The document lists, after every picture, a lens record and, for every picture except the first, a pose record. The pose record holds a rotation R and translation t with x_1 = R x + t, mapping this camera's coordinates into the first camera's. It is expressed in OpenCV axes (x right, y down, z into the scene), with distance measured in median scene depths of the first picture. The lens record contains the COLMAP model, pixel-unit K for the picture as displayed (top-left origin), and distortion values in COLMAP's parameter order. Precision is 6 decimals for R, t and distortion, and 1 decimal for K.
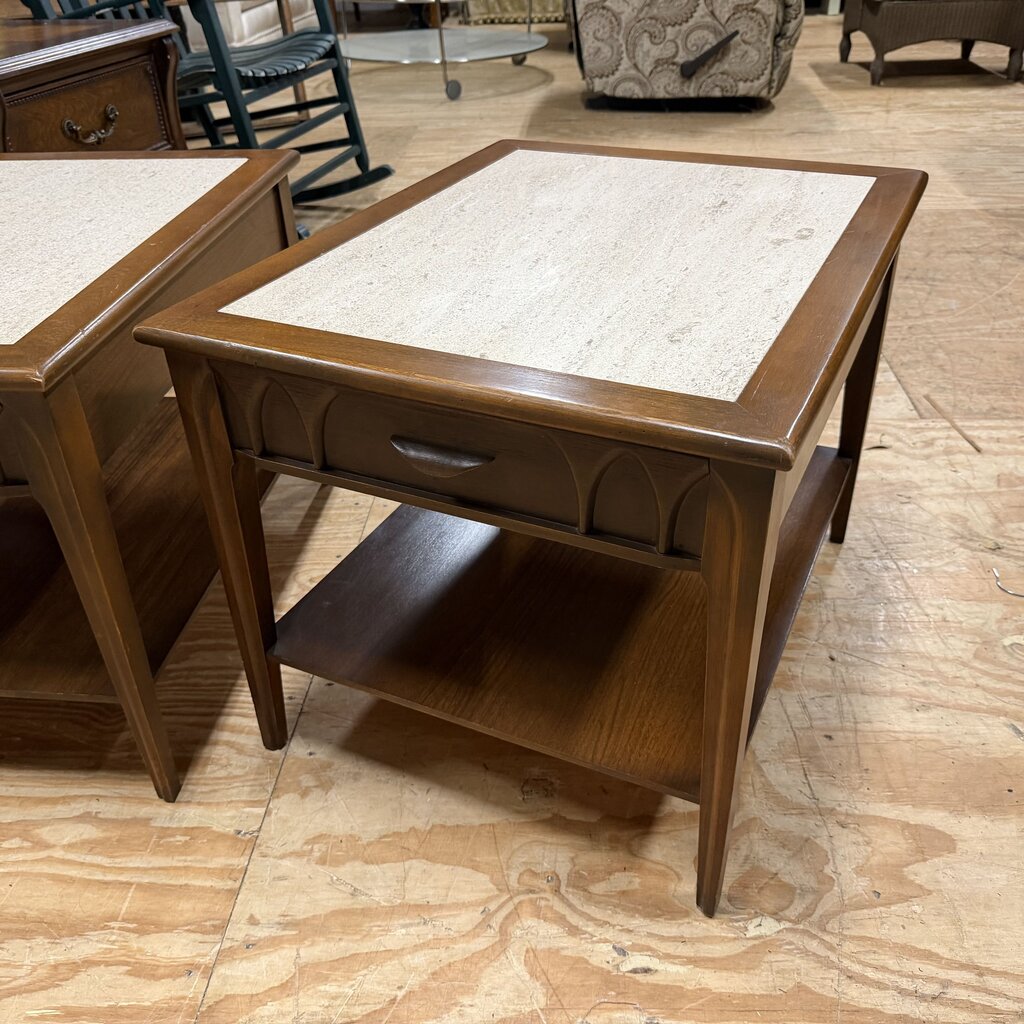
lens RADIAL K [[939.6, 0, 509.5], [0, 939.6, 520.6], [0, 0, 1]] dist [0.141992, -0.296201]
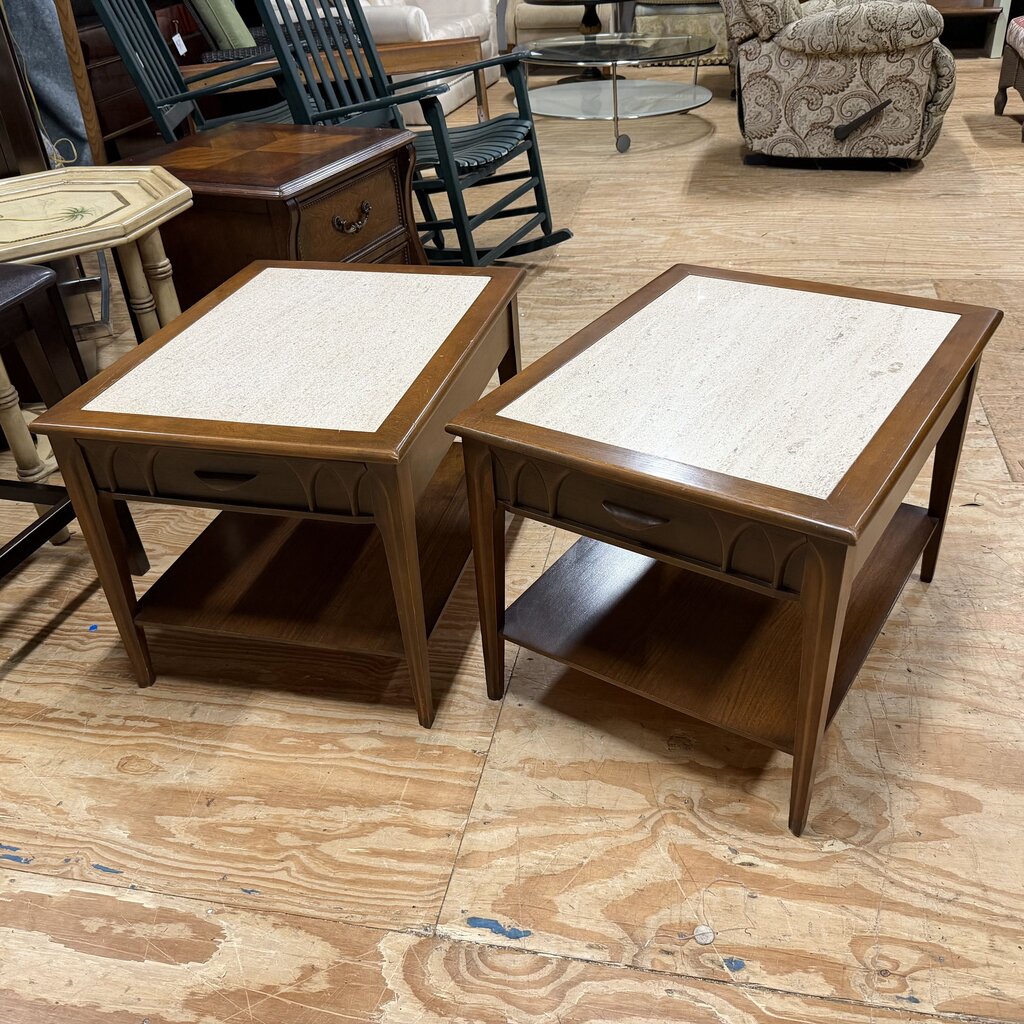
lens RADIAL K [[939.6, 0, 509.5], [0, 939.6, 520.6], [0, 0, 1]] dist [0.141992, -0.296201]
pose [[0.988929, 0.057990, -0.136591, -0.048787], [-0.057855, 0.998313, 0.004956, -0.043822], [0.136648, 0.003001, 0.990615, -0.457161]]
